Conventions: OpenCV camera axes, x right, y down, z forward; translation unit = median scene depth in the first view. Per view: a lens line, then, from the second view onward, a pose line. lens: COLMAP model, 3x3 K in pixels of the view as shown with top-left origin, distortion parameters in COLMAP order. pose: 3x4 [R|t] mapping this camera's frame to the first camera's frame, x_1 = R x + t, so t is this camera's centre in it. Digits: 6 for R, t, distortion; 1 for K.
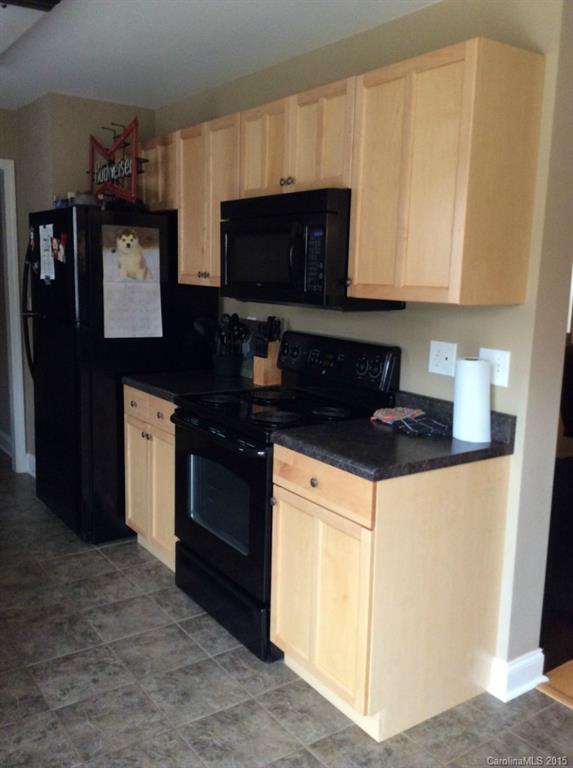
lens RADIAL K [[691.3, 0, 286.5], [0, 691.3, 384.0], [0, 0, 1]] dist [0.118842, -0.175974]
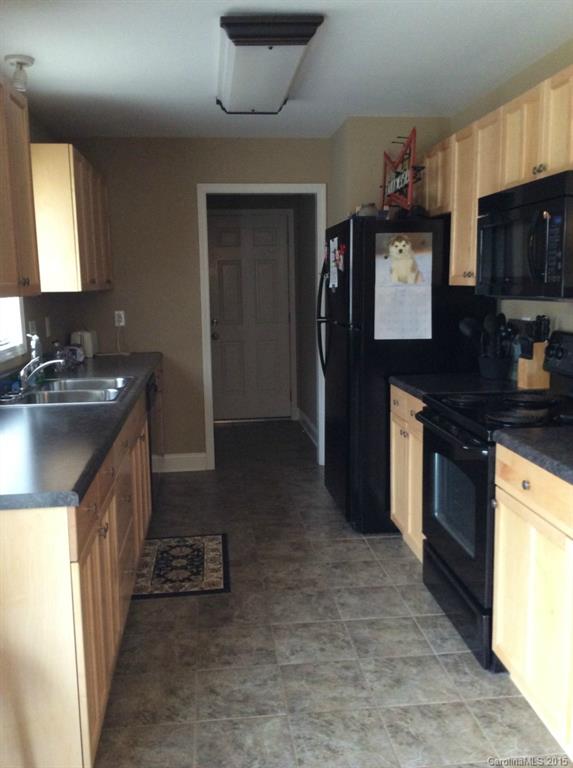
lens RADIAL K [[691.3, 0, 286.5], [0, 691.3, 384.0], [0, 0, 1]] dist [0.118842, -0.175974]
pose [[0.880828, 0.030185, -0.472473, 0.146489], [-0.039656, 0.999162, -0.010096, 0.021006], [0.471773, 0.027630, 0.881287, 0.008381]]
